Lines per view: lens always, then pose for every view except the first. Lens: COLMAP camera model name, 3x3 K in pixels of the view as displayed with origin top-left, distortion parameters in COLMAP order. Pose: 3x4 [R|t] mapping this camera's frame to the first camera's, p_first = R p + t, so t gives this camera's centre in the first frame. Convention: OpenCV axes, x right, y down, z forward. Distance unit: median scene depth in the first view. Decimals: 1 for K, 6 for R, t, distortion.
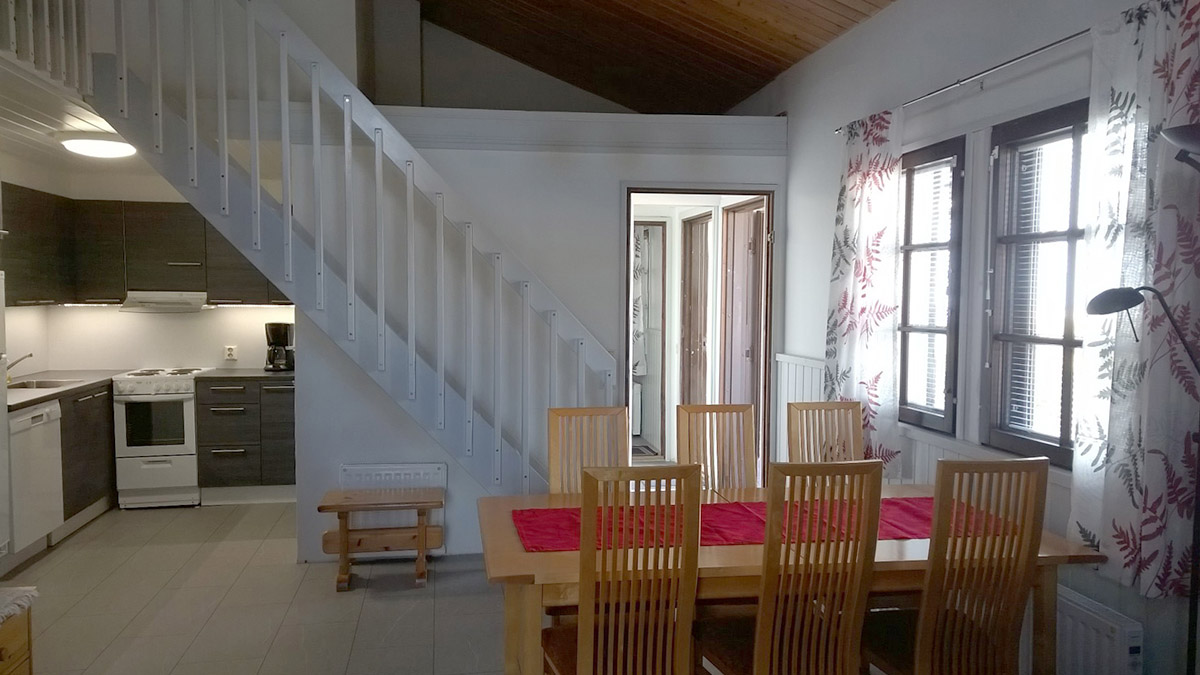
lens RADIAL K [[863.0, 0, 587.2], [0, 863.0, 339.6], [0, 0, 1]] dist [0.052423, -0.029692]
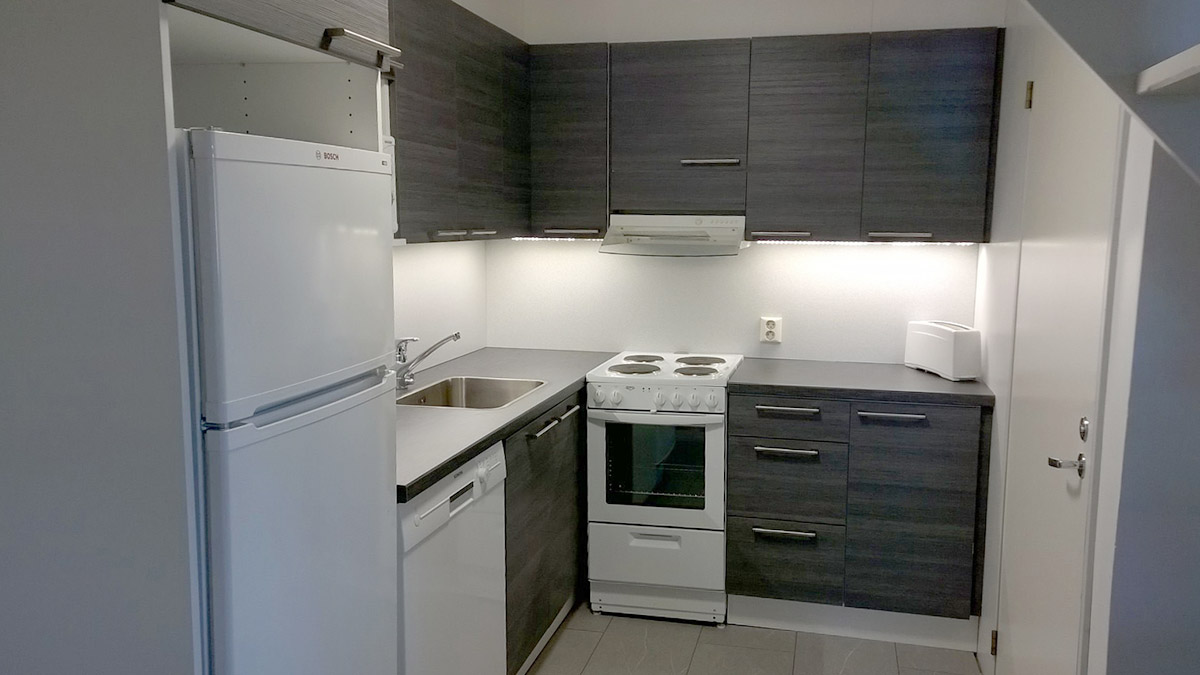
lens RADIAL K [[863.0, 0, 607.0], [0, 863.0, 332.8], [0, 0, 1]] dist [0.052423, -0.029692]
pose [[0.913416, 0.051425, -0.403767, -0.313078], [-0.023504, 0.996995, 0.073808, -0.022113], [0.406349, -0.057927, 0.911880, 0.513884]]
